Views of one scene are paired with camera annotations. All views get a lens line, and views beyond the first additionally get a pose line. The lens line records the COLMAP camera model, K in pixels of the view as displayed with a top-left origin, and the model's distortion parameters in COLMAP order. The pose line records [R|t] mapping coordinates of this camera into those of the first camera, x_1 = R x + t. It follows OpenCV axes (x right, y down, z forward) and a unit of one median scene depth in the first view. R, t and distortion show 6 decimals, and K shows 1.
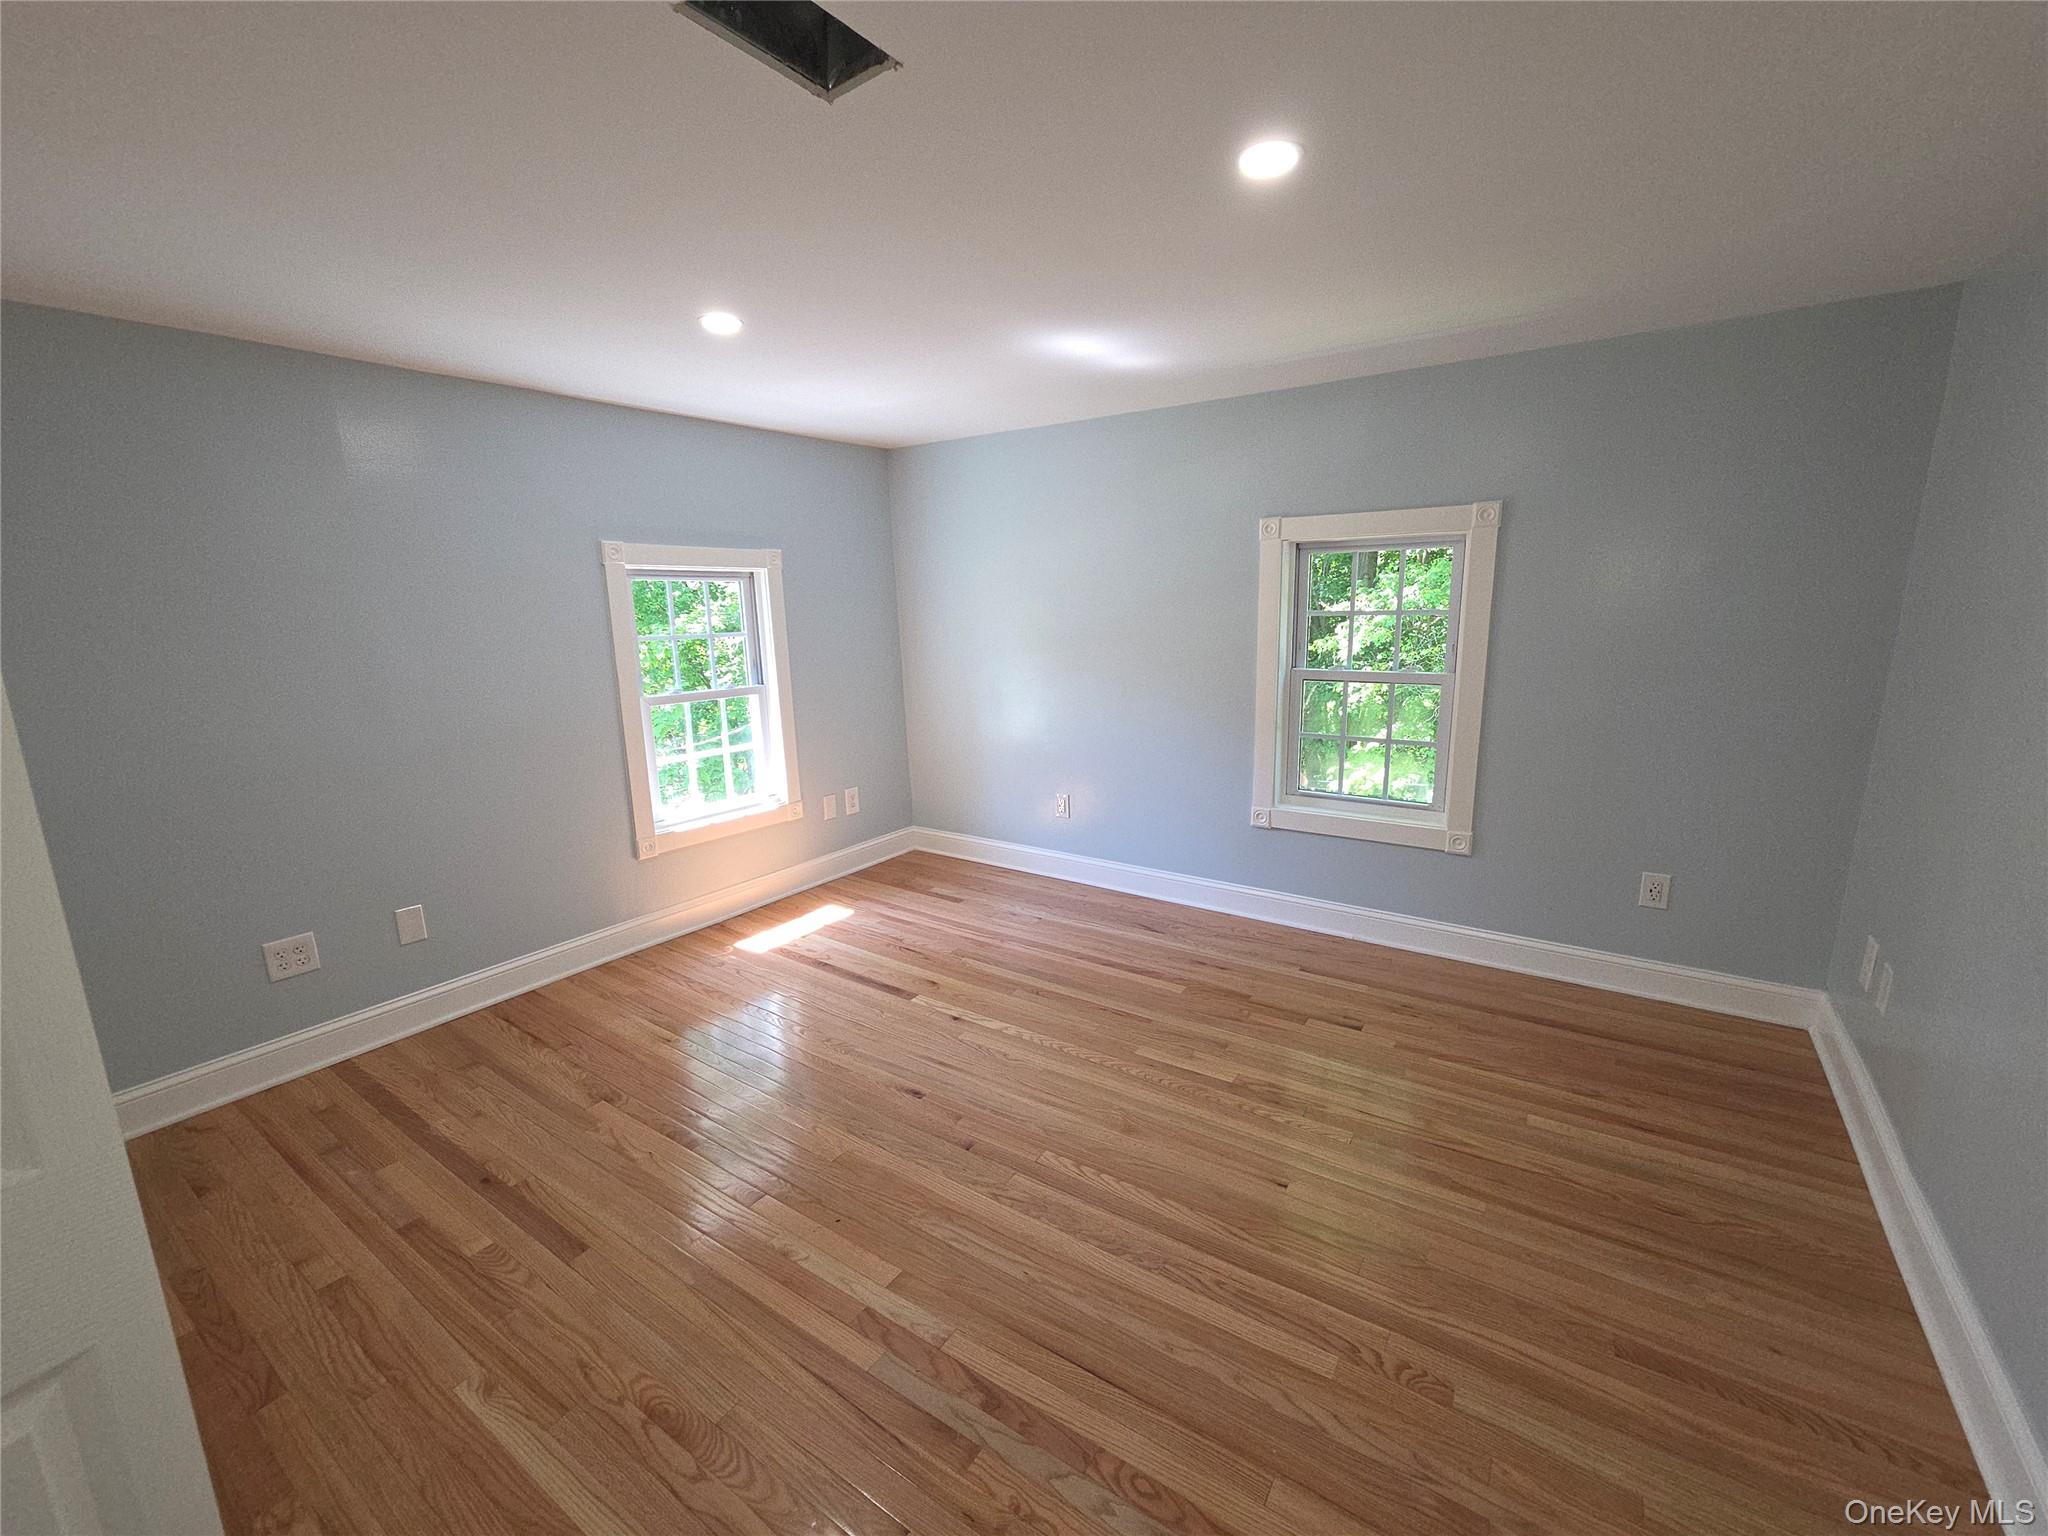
lens RADIAL K [[839.7, 0, 1024.7], [0, 839.7, 769.3], [0, 0, 1]] dist [-0.000703, 0.000626]
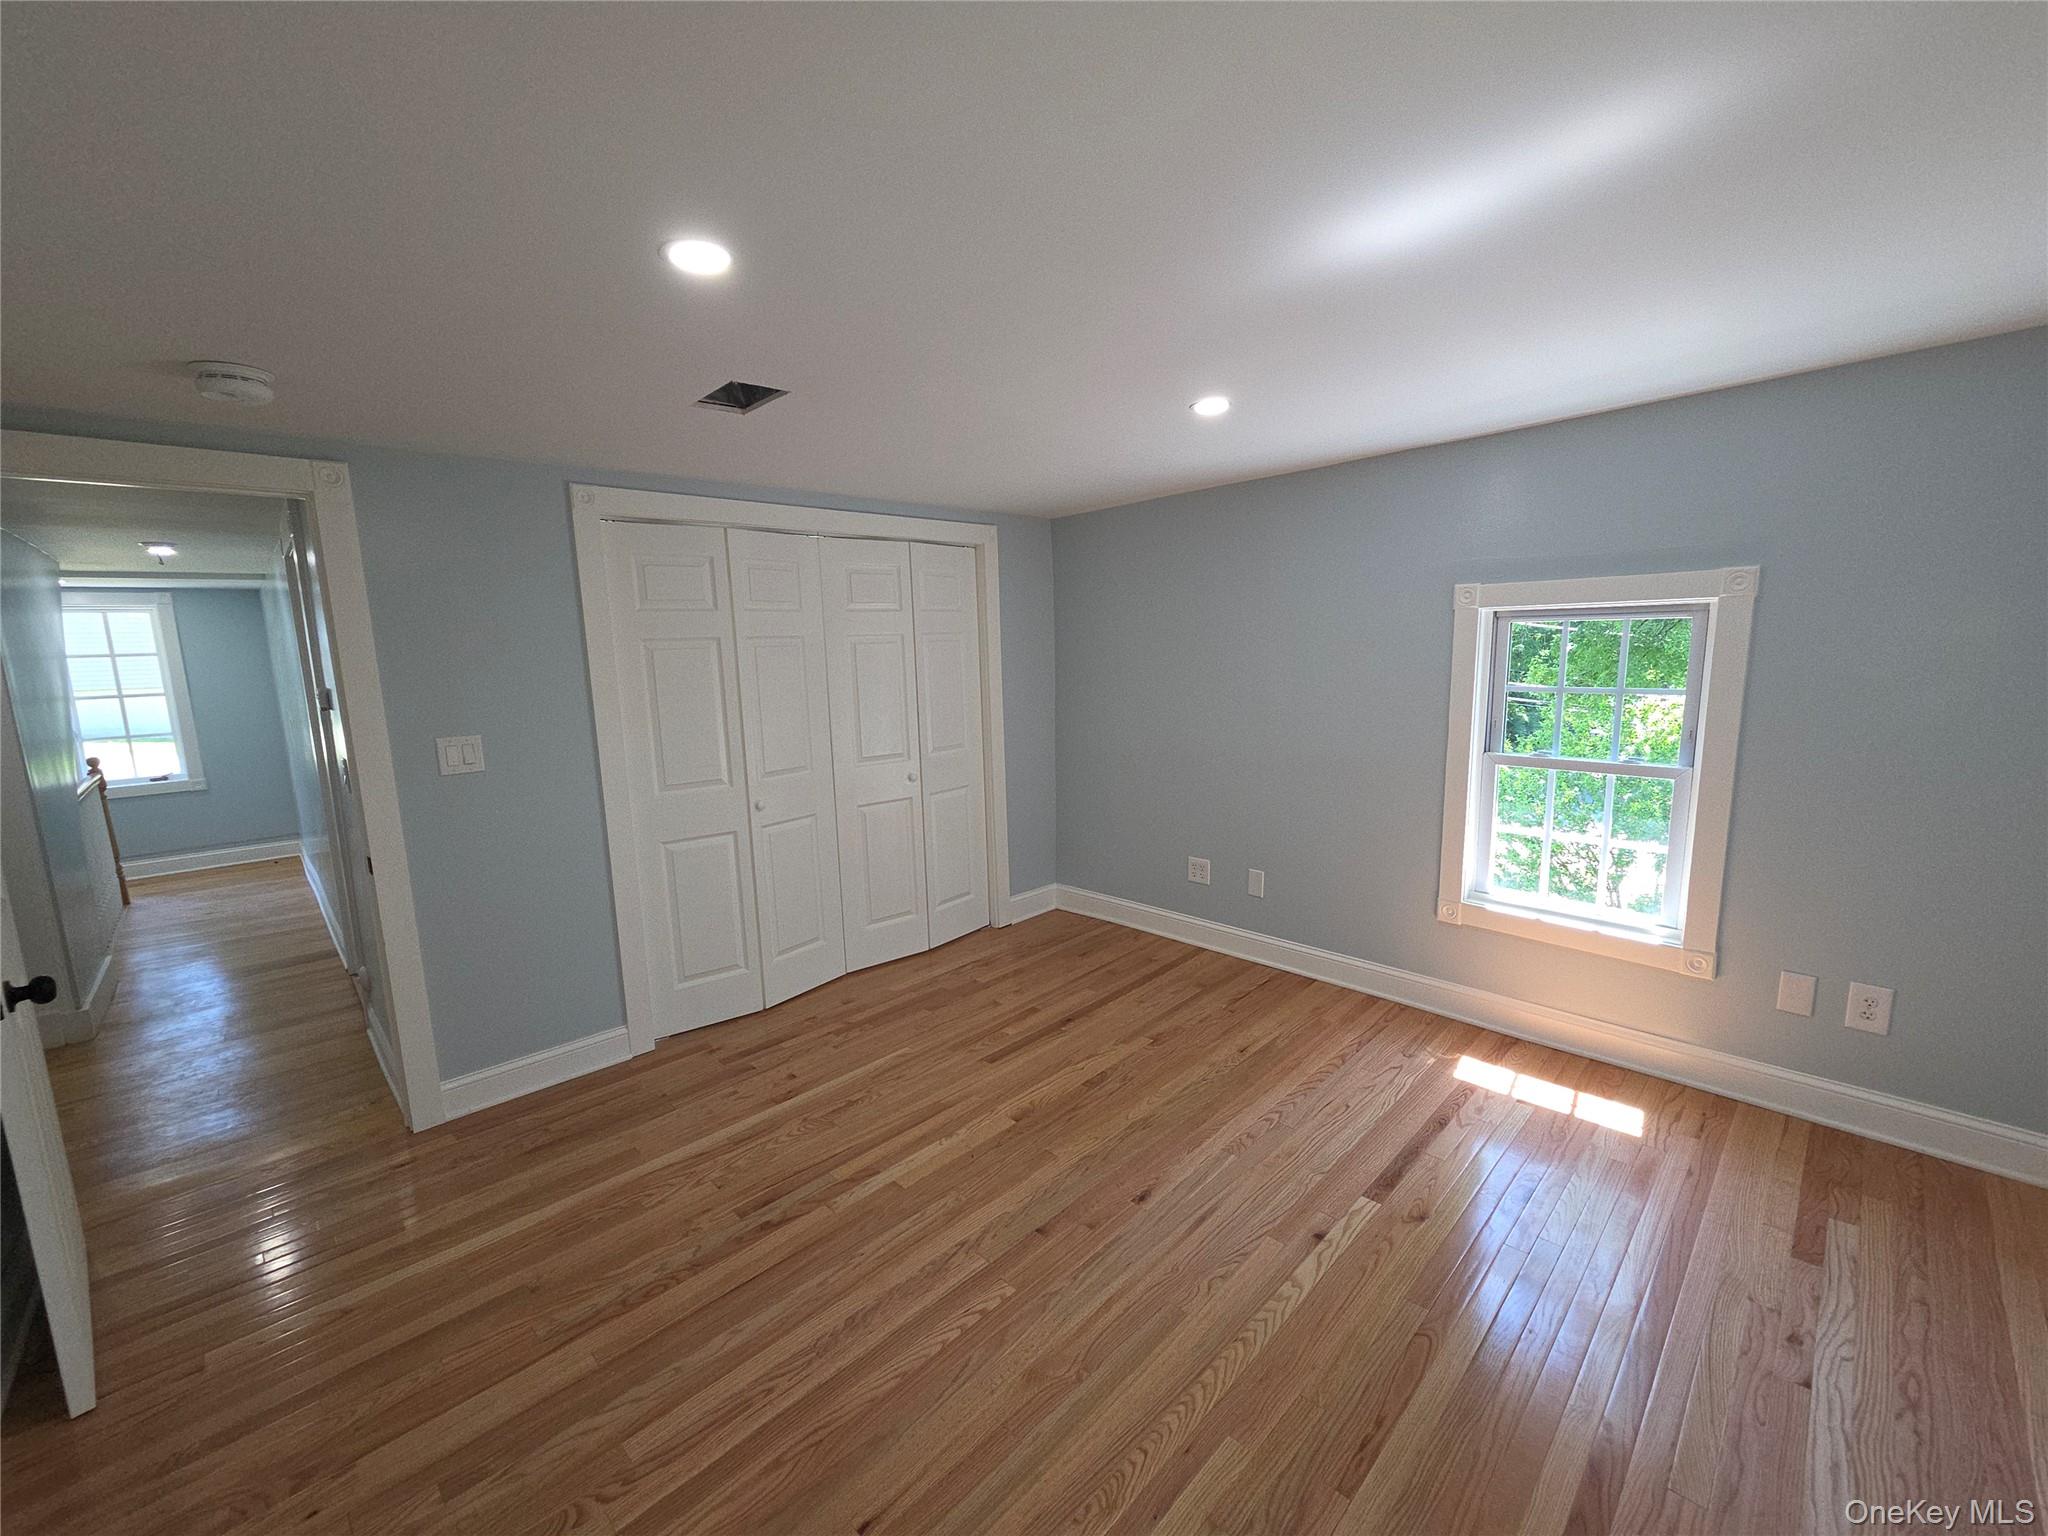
lens RADIAL K [[839.7, 0, 1021.6], [0, 839.7, 771.3], [0, 0, 1]] dist [-0.000703, 0.000626]
pose [[-0.192630, 0.172839, -0.965930, 0.697696], [-0.163954, 0.964859, 0.205344, -0.230966], [0.967478, 0.197923, -0.157523, 0.911684]]
